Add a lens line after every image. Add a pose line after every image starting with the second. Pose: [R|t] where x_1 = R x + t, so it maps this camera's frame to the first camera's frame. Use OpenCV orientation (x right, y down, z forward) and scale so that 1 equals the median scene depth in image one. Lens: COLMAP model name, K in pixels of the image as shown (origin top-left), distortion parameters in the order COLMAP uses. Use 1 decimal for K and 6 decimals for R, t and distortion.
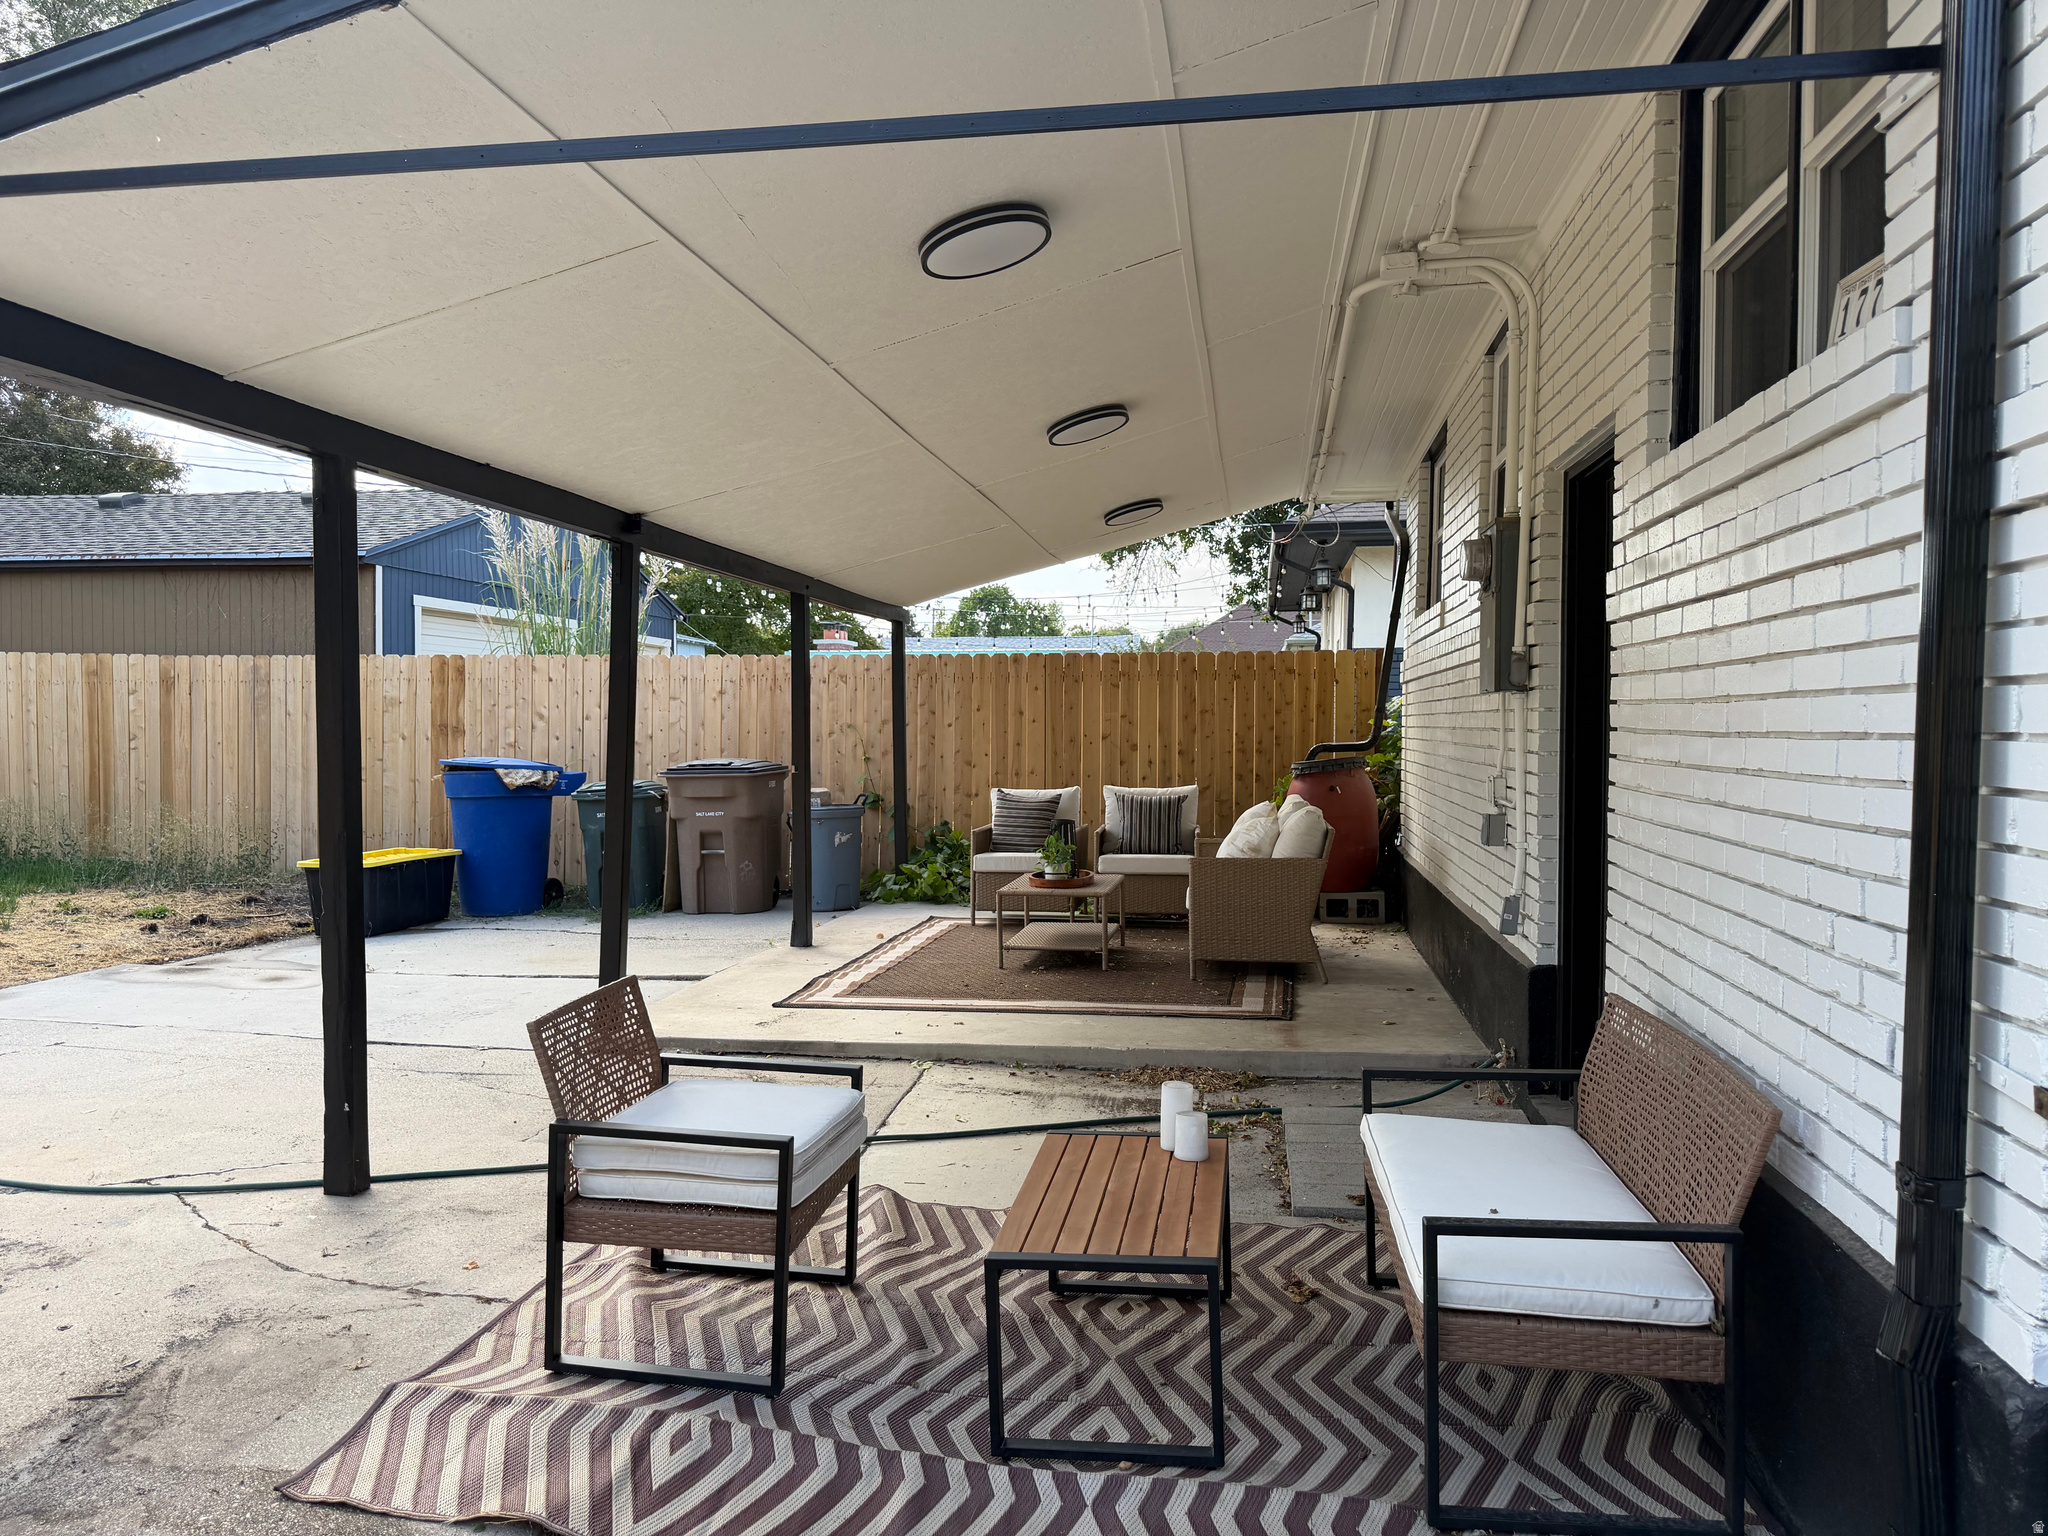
lens RADIAL K [[1419.4, 0, 1019.2], [0, 1419.4, 769.2], [0, 0, 1]] dist [0.000876, 0.000000]
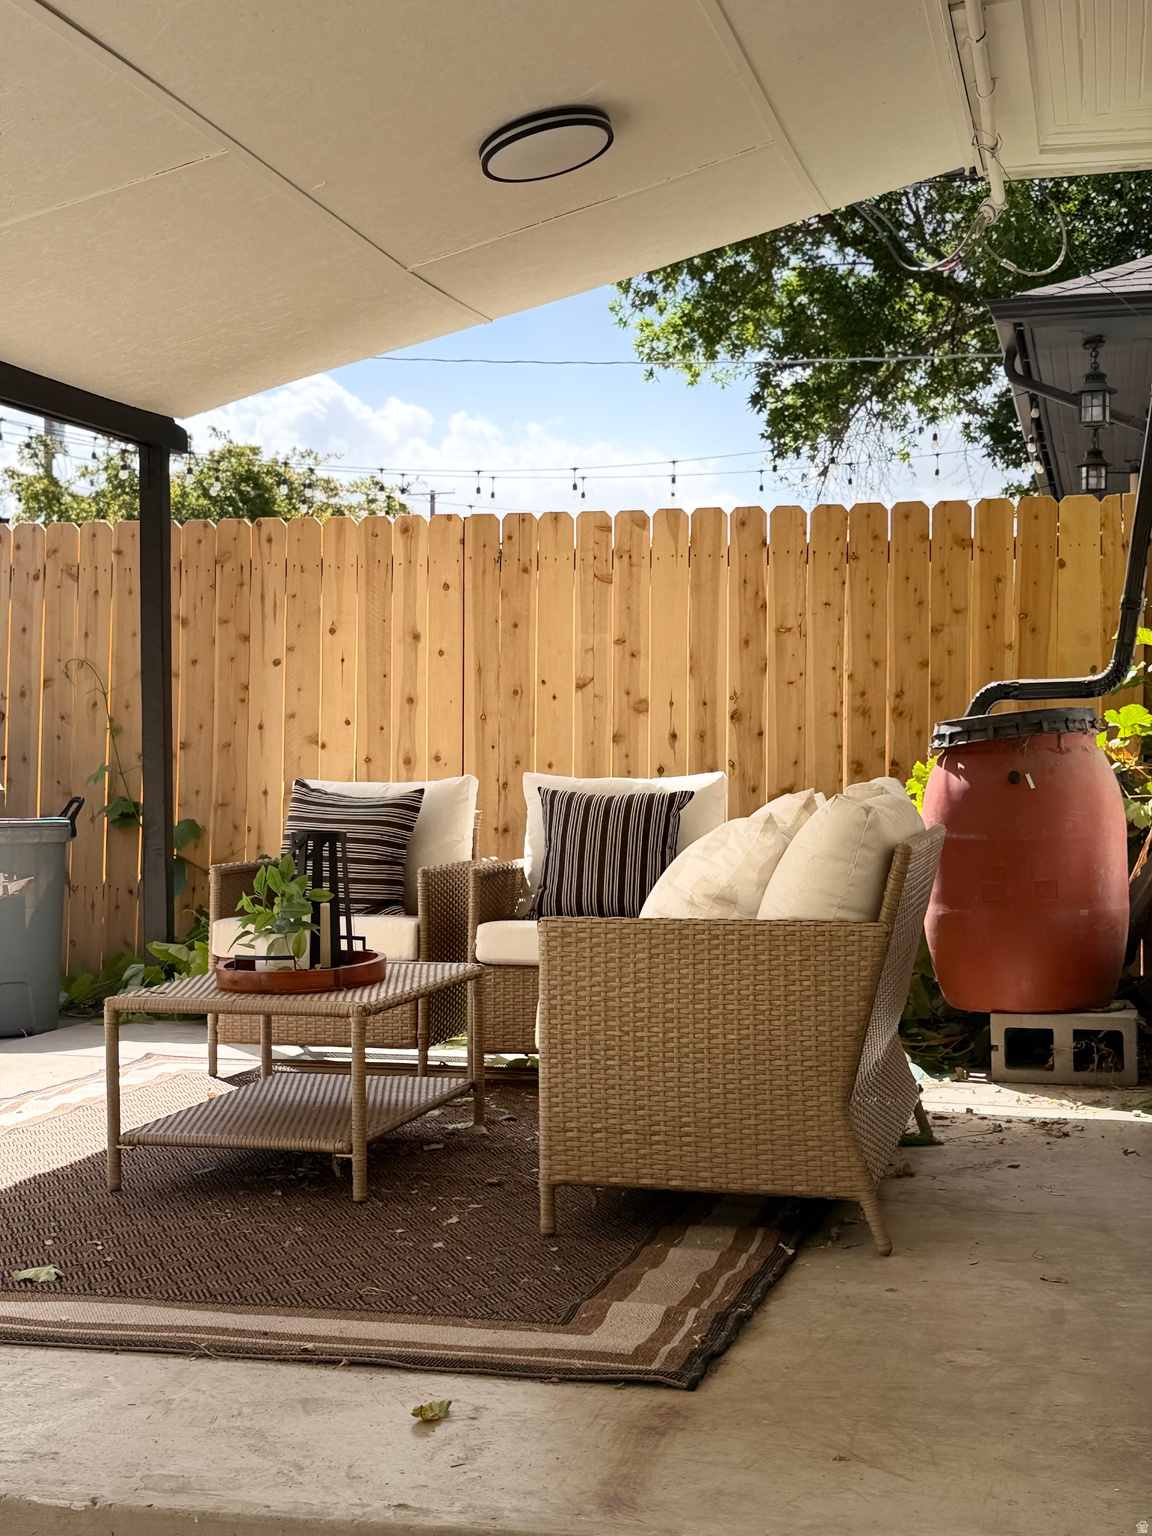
lens RADIAL K [[2124.7, 0, 578.5], [0, 2124.7, 761.6], [0, 0, 1]] dist [0.105432, 0.000000]
pose [[0.996970, 0.002517, -0.077743, 0.117144], [-0.004603, 0.999634, -0.026656, 0.023298], [0.077647, 0.026933, 0.996617, 0.278572]]
